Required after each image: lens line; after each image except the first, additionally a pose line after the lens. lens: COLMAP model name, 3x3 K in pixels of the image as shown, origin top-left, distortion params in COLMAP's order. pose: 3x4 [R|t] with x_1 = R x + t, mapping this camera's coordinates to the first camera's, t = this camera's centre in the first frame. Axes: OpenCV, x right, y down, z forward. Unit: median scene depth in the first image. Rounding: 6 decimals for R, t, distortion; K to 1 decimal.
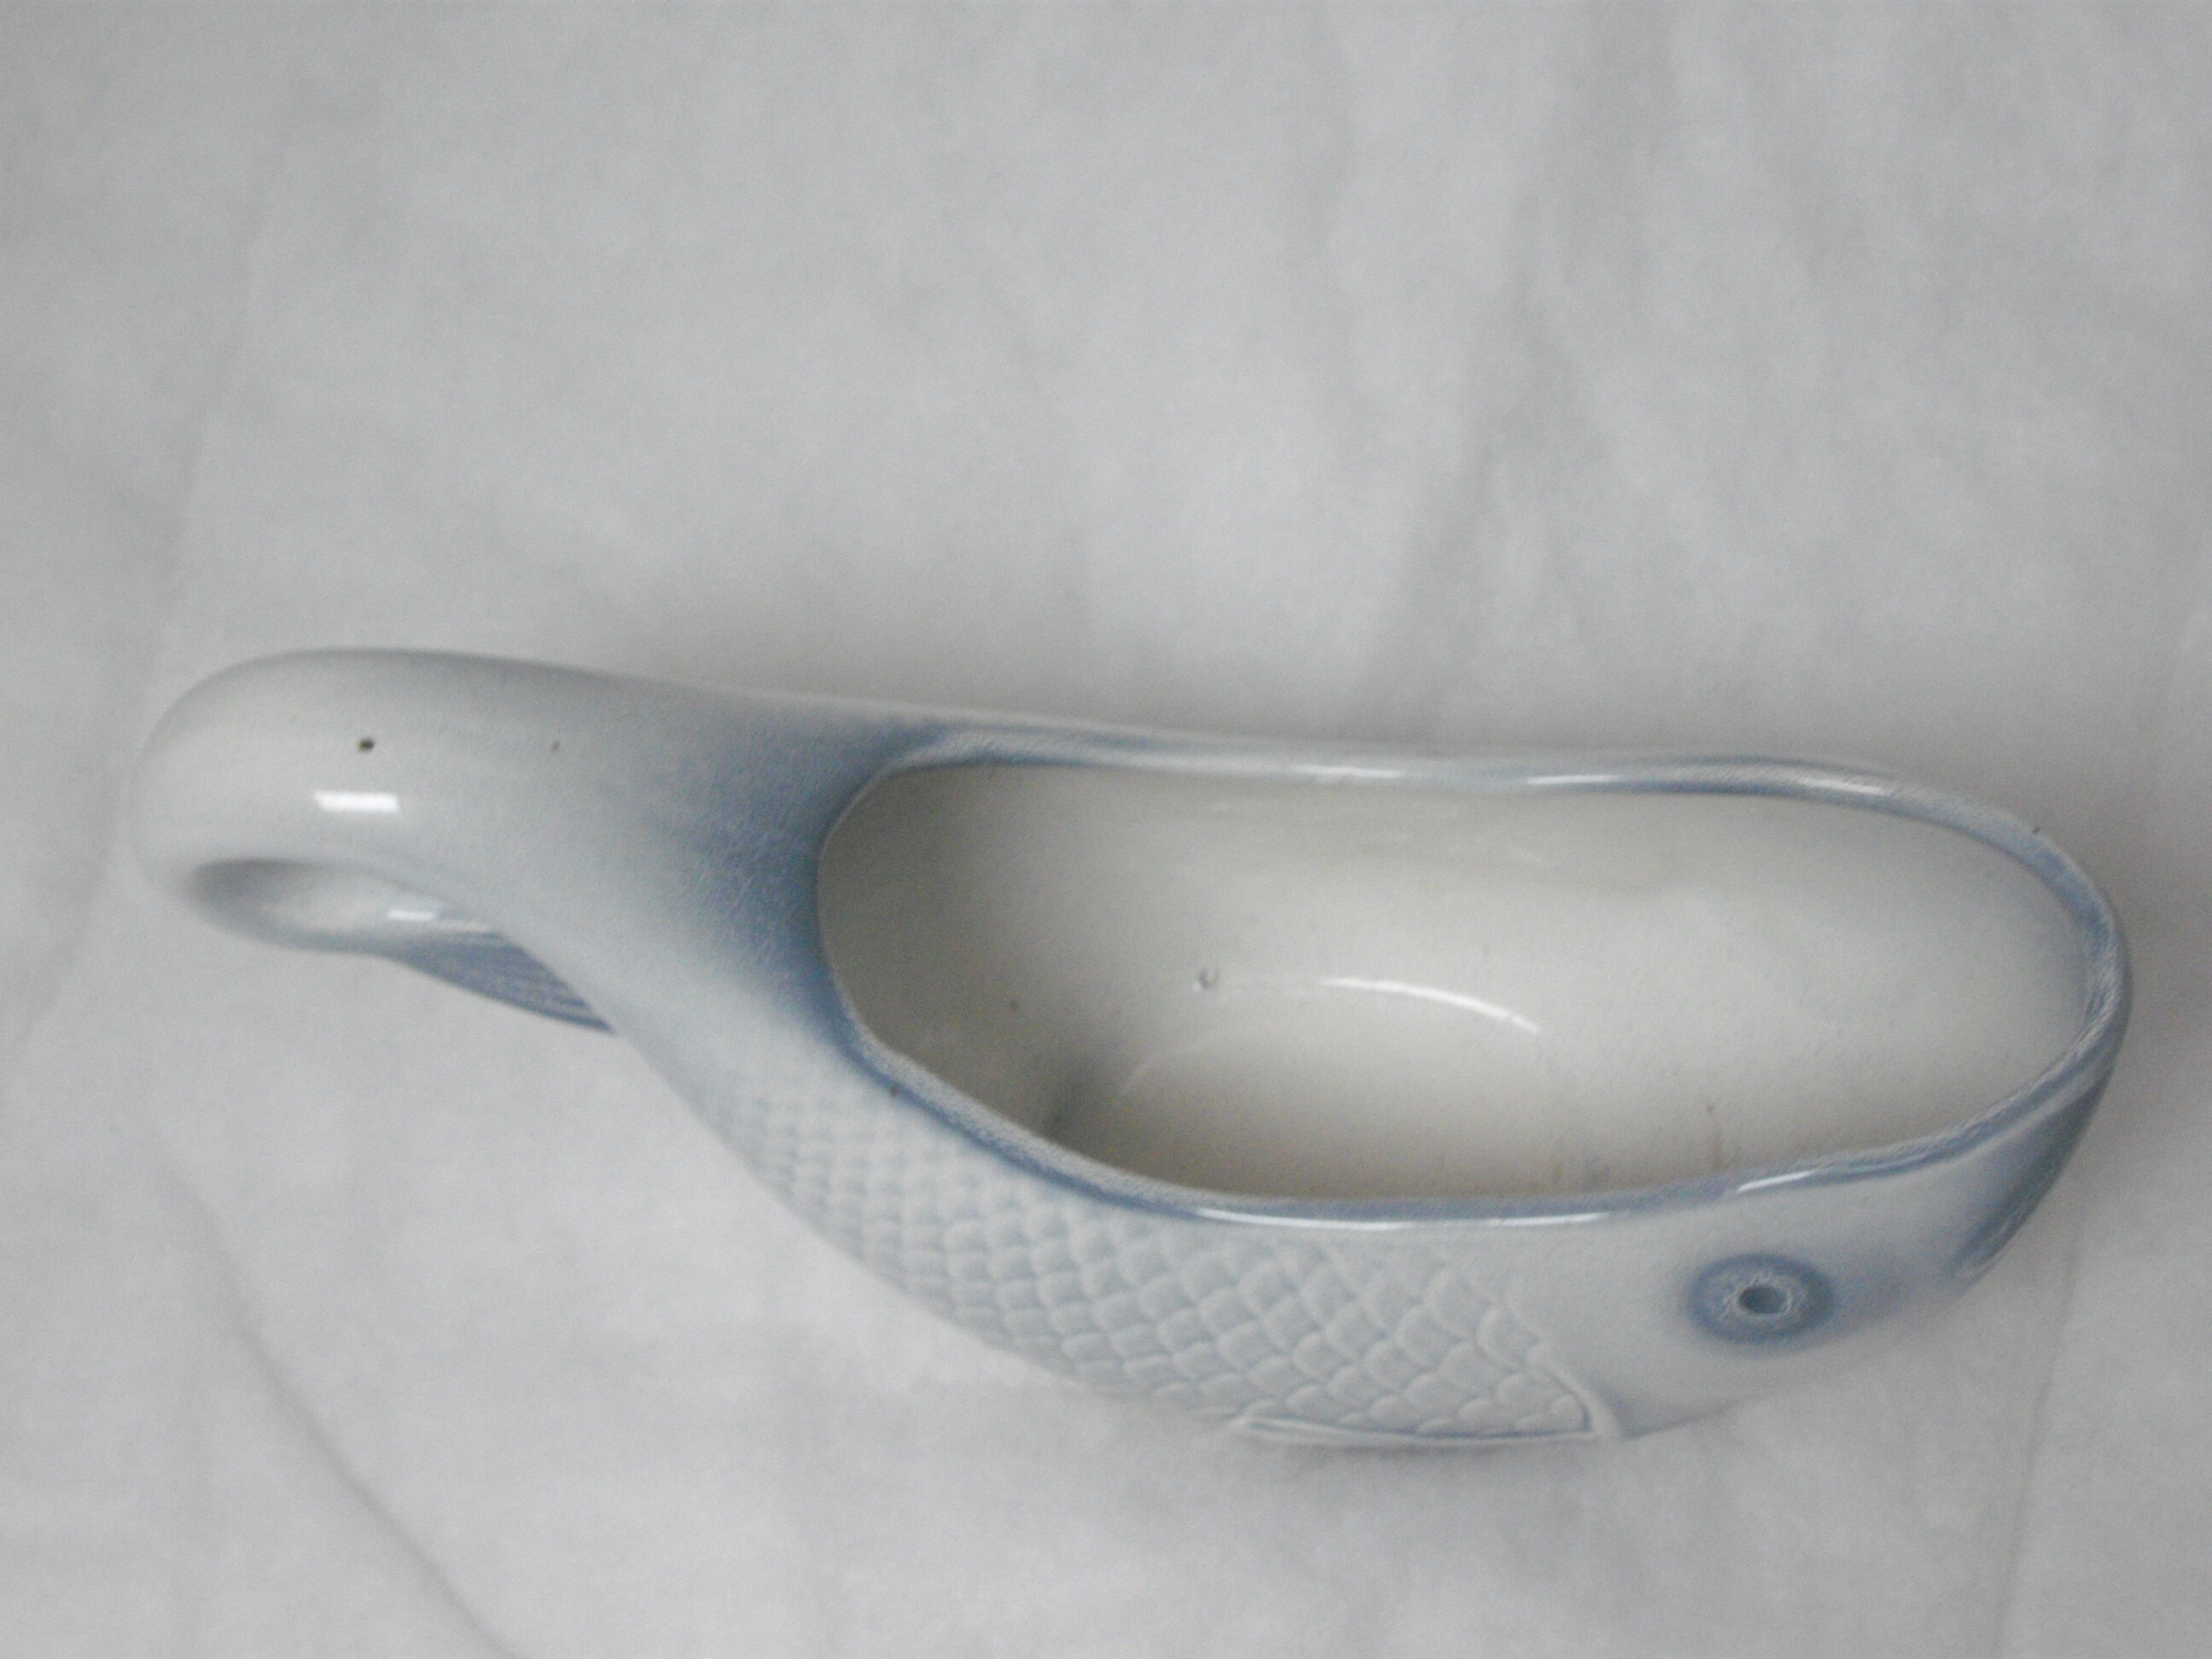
lens RADIAL K [[4178.4, 0, 1106.0], [0, 4178.4, 829.5], [0, 0, 1]] dist [-0.010167, -0.047247]
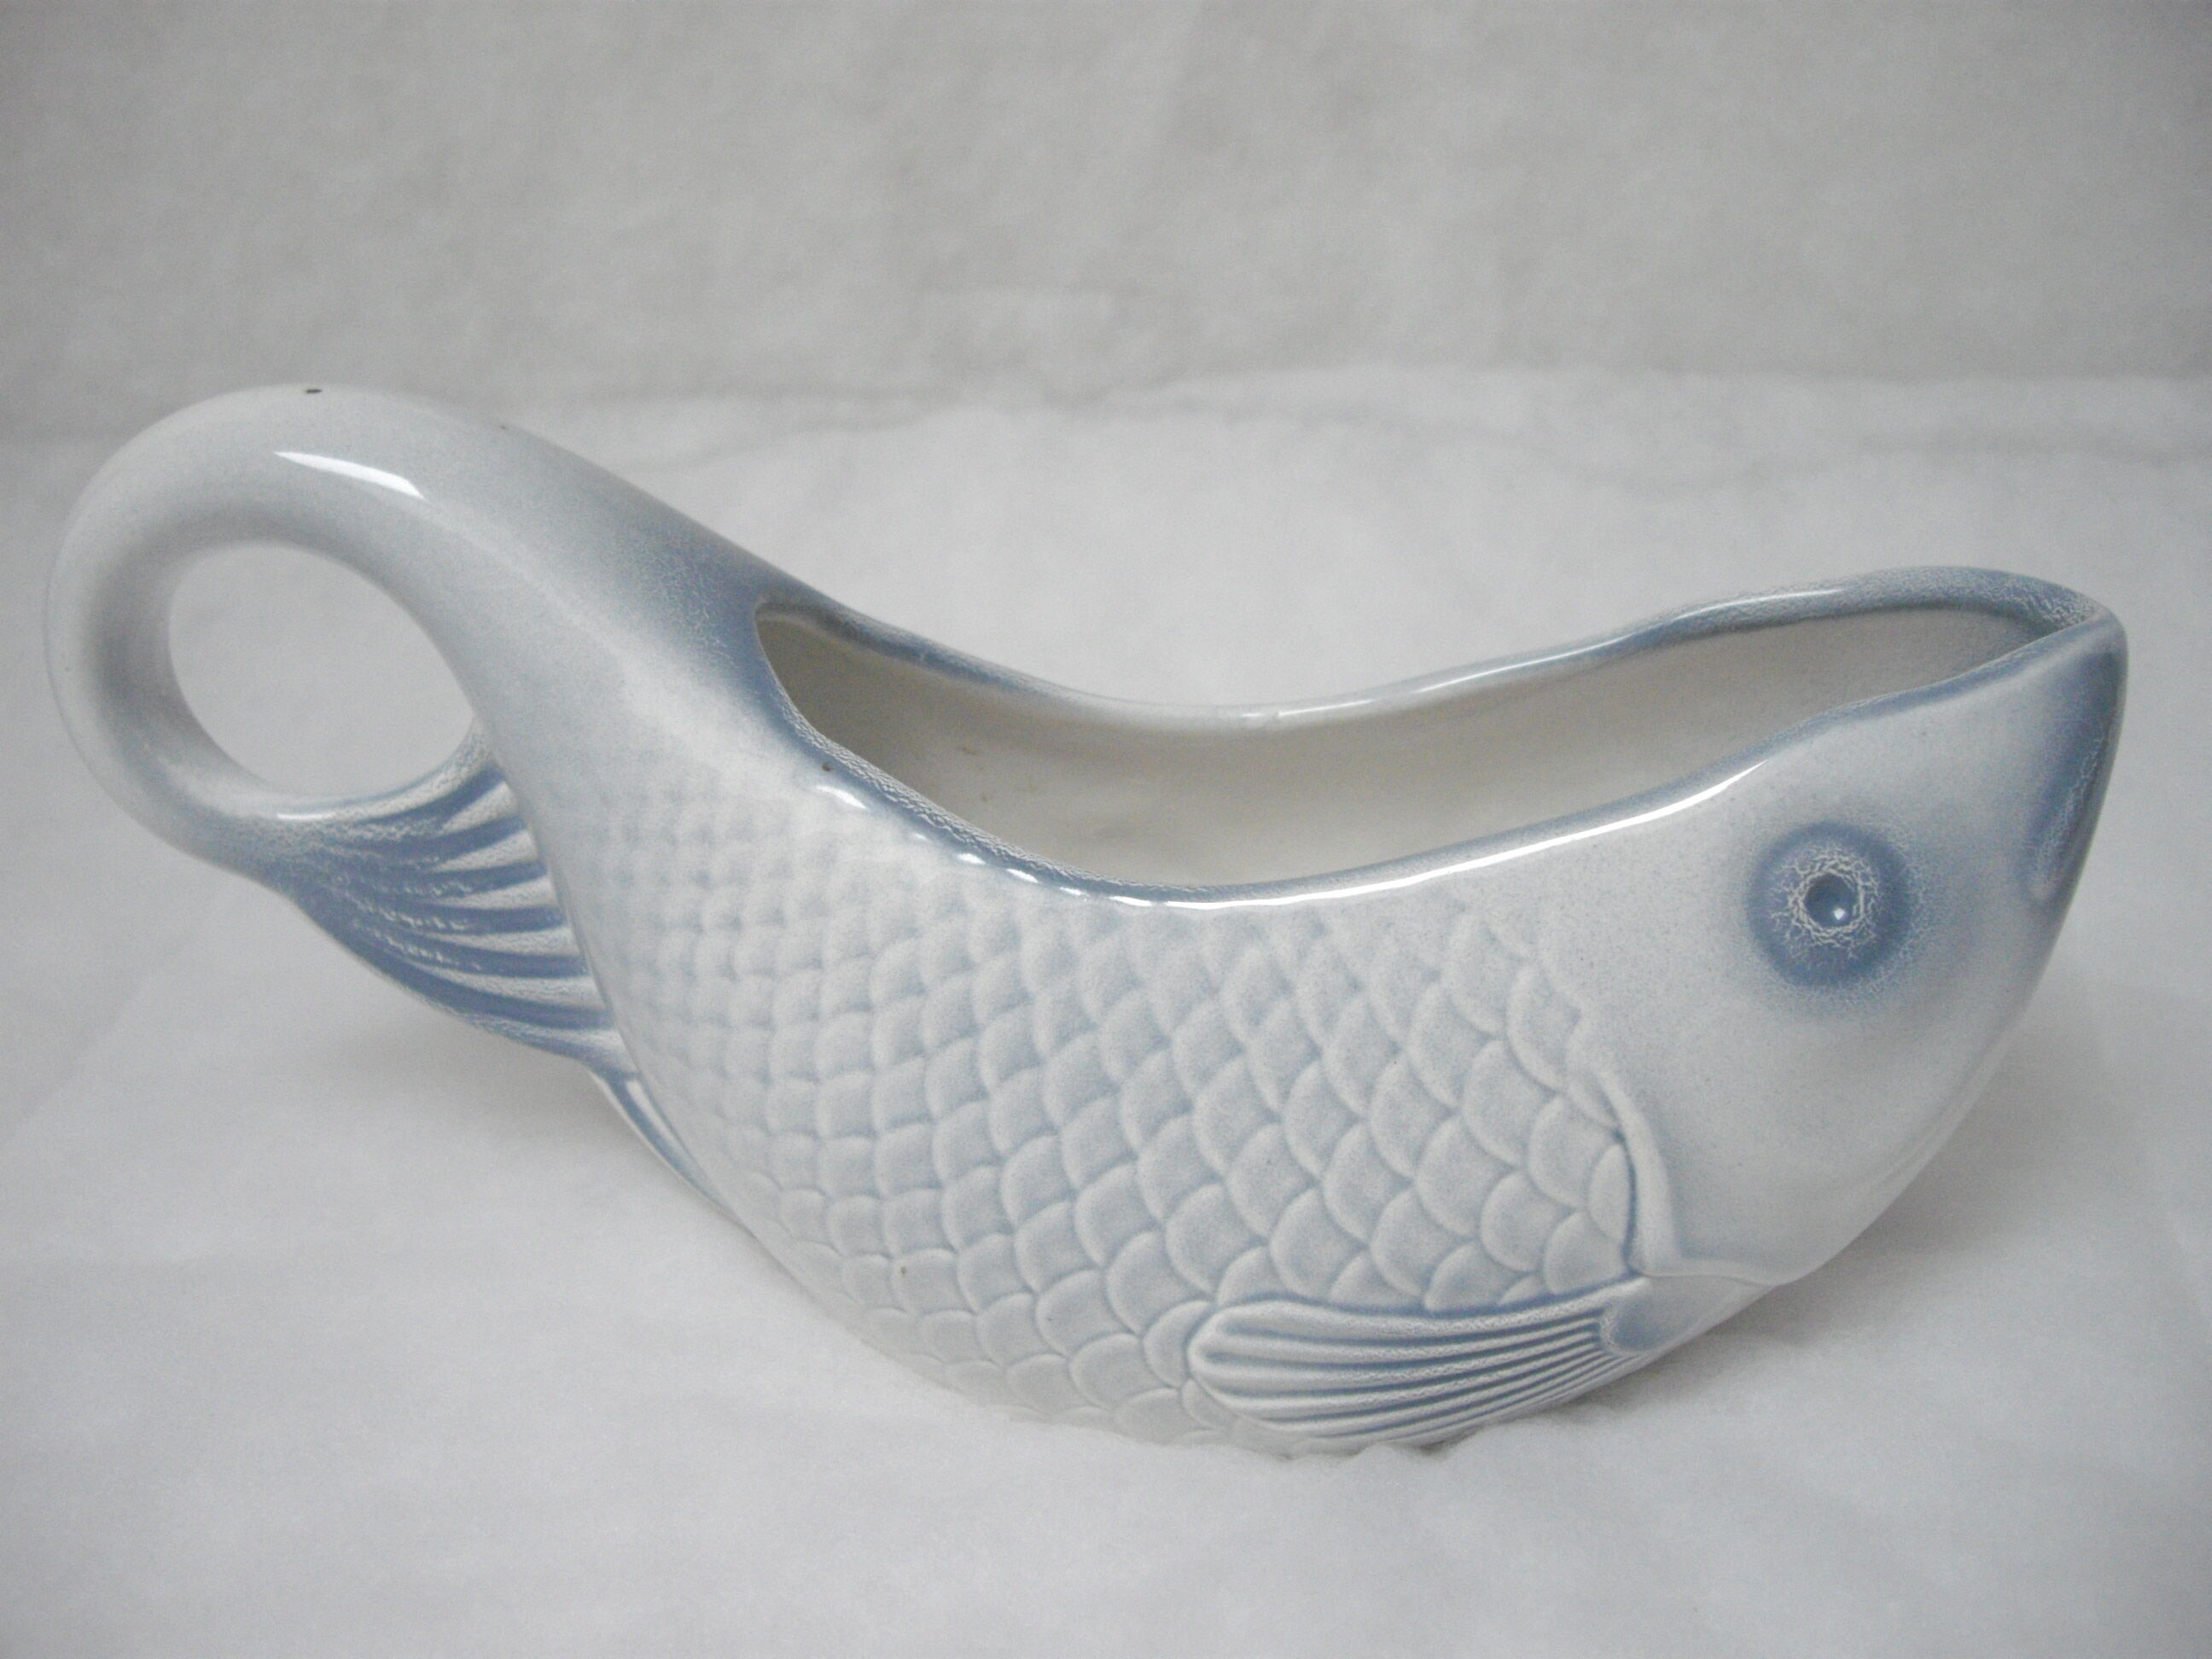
lens RADIAL K [[2421.5, 0, 1106.0], [0, 2421.5, 829.5], [0, 0, 1]] dist [-0.200193, 0.181471]
pose [[0.995528, 0.026035, 0.090813, -0.037332], [0.043411, 0.727707, -0.684513, 0.421538], [-0.083906, 0.685394, 0.723322, 0.625442]]
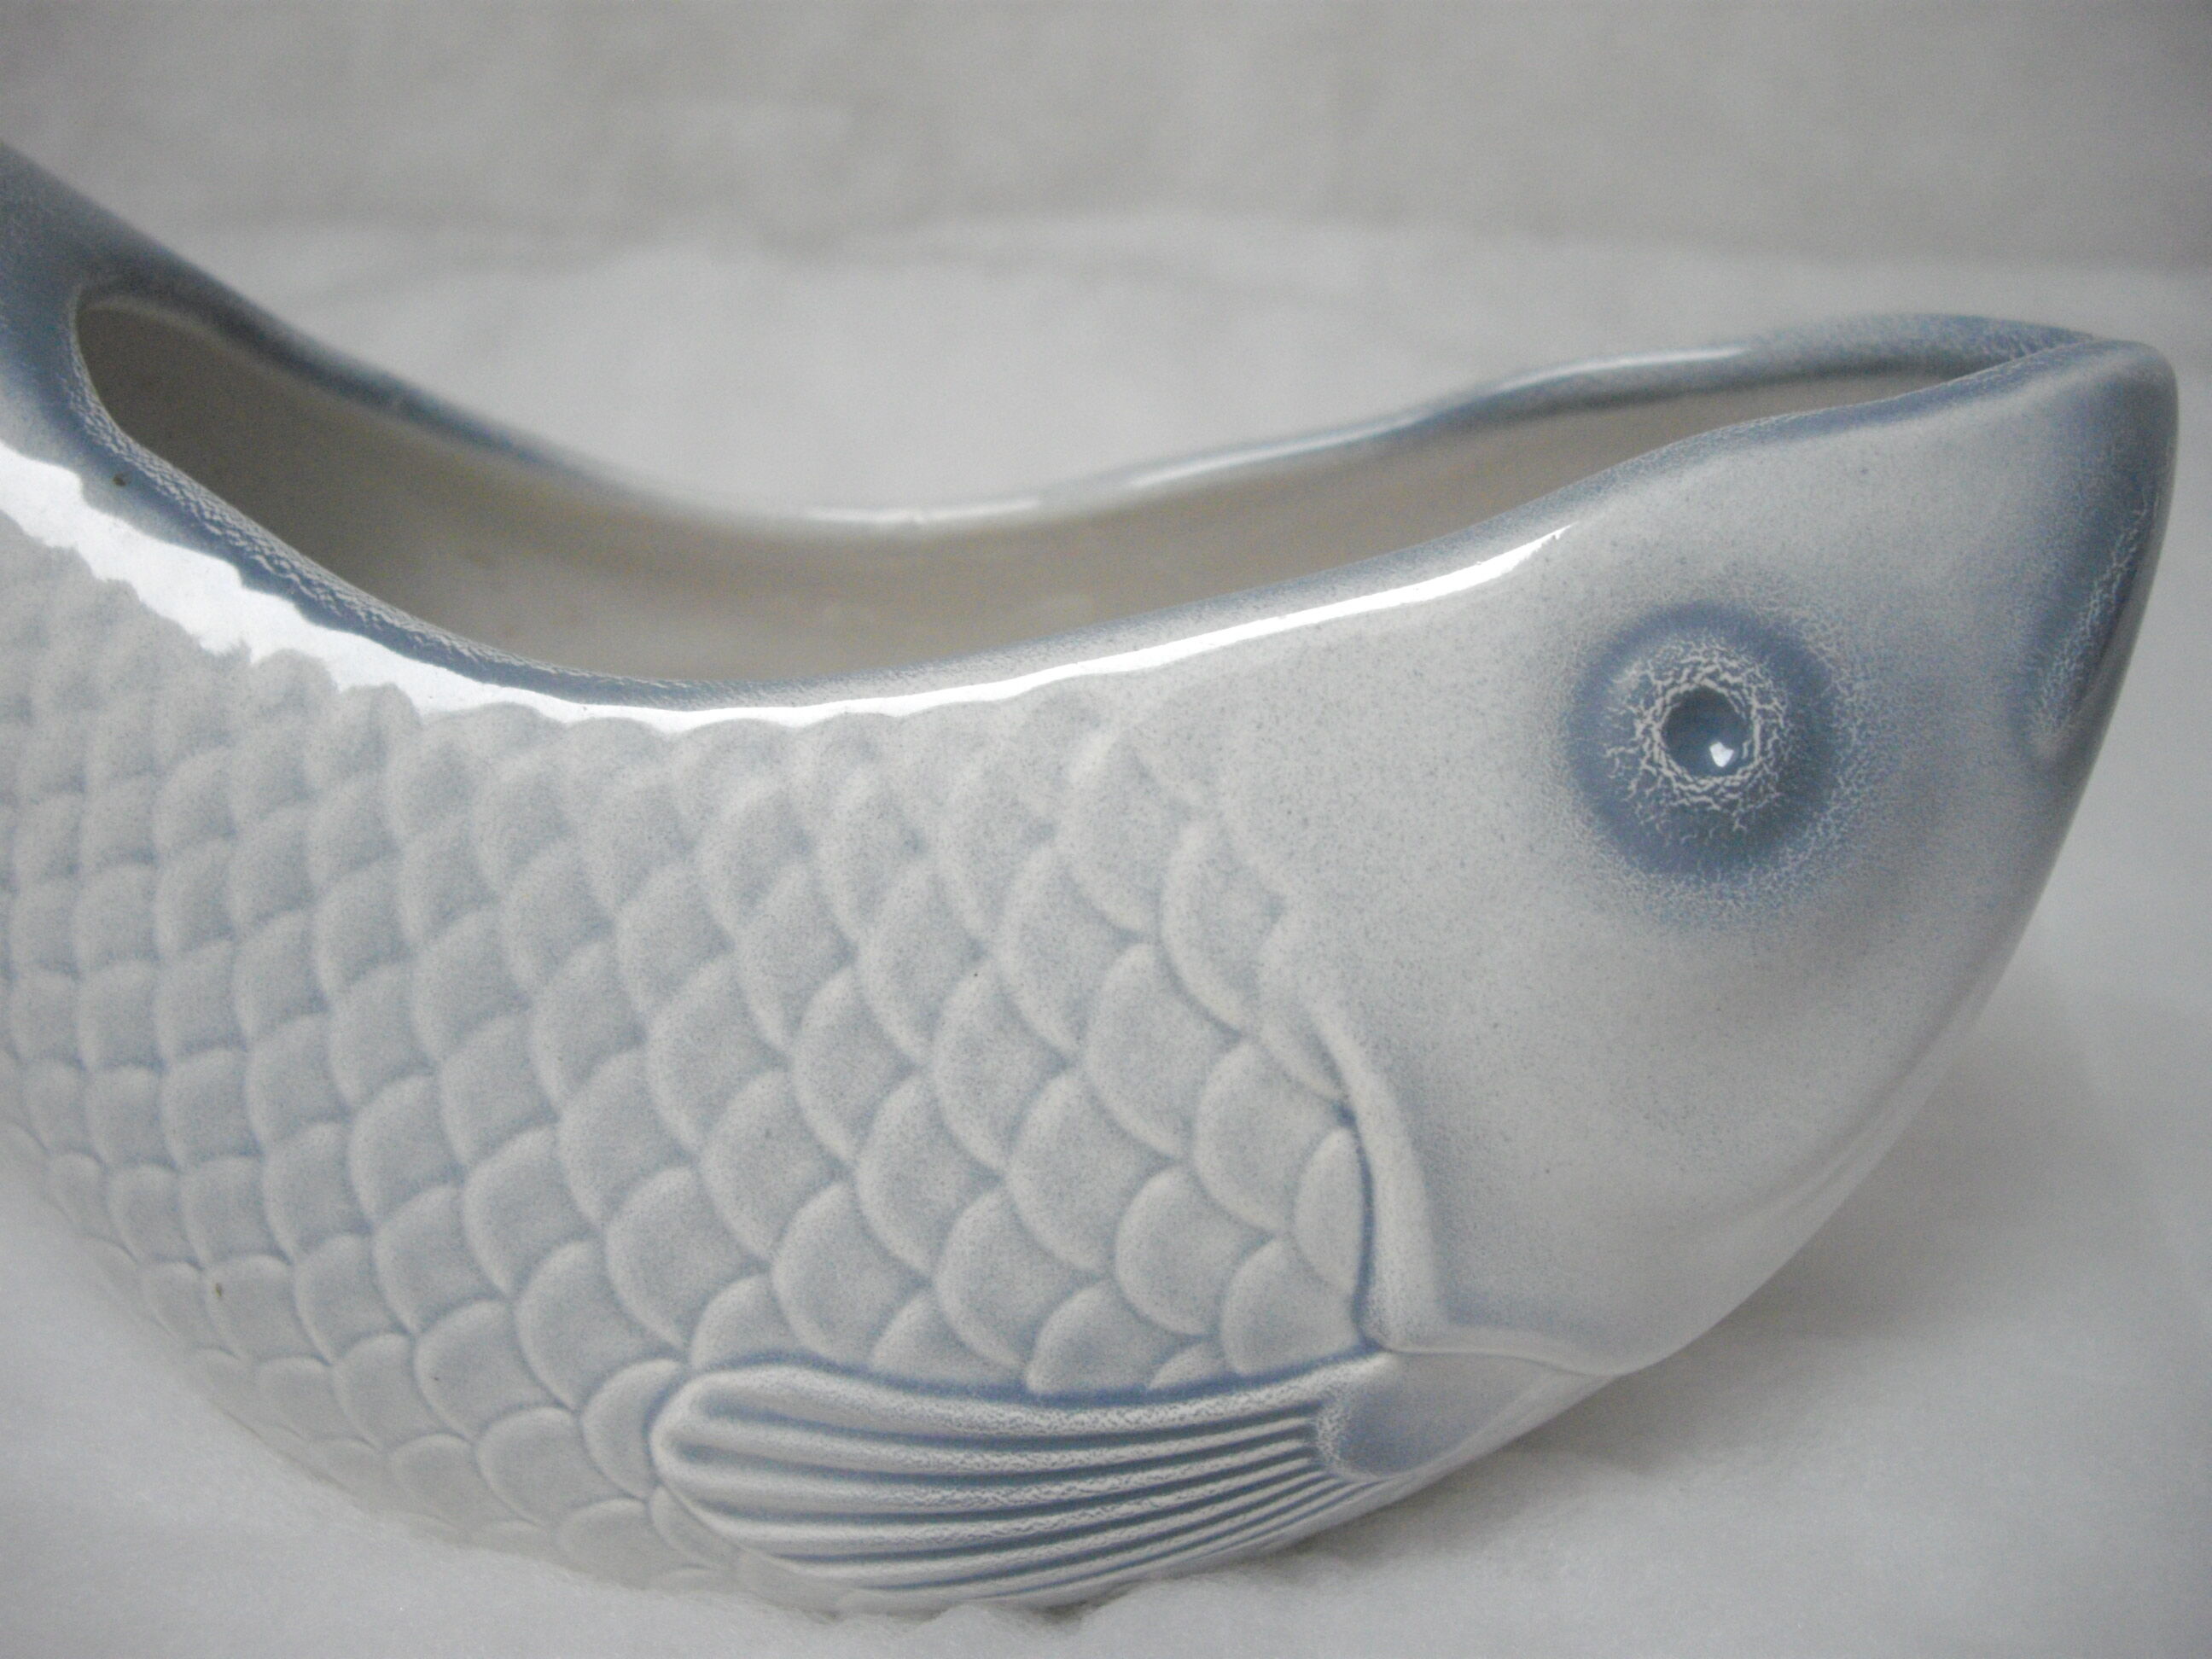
lens RADIAL K [[2421.5, 0, 1106.0], [0, 2421.5, 829.5], [0, 0, 1]] dist [-0.200193, 0.181471]
pose [[0.989734, 0.070835, 0.124133, 0.044610], [0.039220, 0.700587, -0.712488, 0.322596], [-0.137435, 0.710043, 0.690616, 0.787679]]
